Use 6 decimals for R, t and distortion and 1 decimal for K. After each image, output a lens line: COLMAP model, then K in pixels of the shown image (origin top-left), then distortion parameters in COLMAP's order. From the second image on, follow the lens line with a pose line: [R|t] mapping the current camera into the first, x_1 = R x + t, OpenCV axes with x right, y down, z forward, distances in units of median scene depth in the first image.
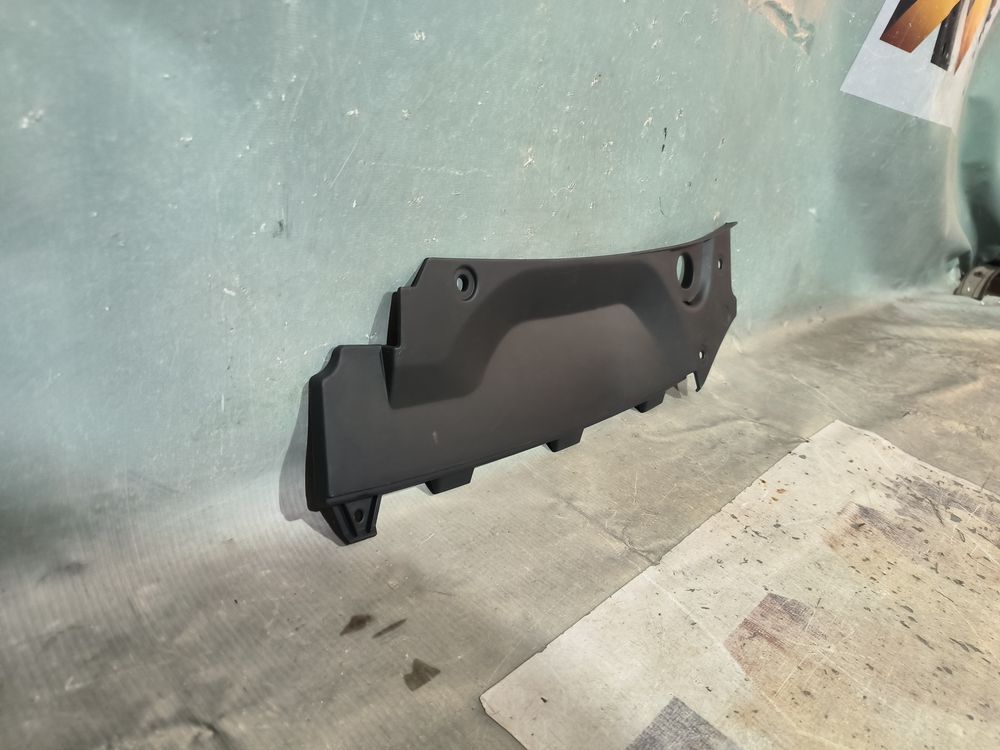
lens RADIAL K [[709.4, 0, 500.8], [0, 709.4, 405.9], [0, 0, 1]] dist [-0.003553, -0.000840]
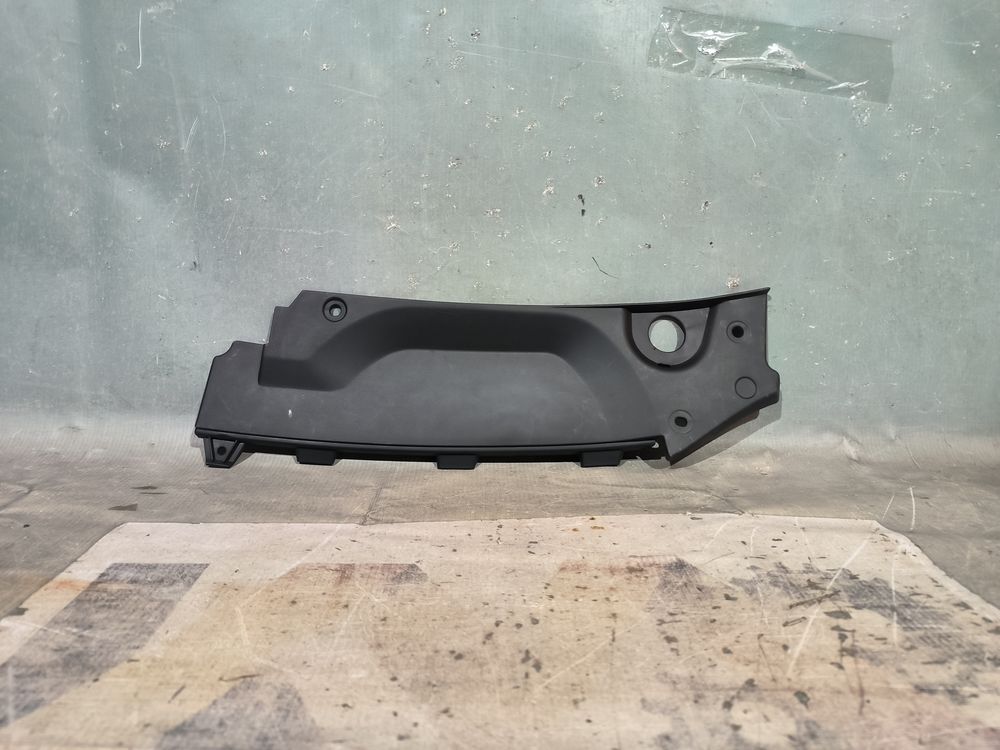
lens RADIAL K [[709.4, 0, 500.8], [0, 709.4, 405.9], [0, 0, 1]] dist [-0.003553, -0.000840]
pose [[0.685717, -0.014859, -0.727717, 1.359398], [-0.223319, 0.947277, -0.229773, 0.292986], [0.692763, 0.320072, 0.646245, 0.427799]]
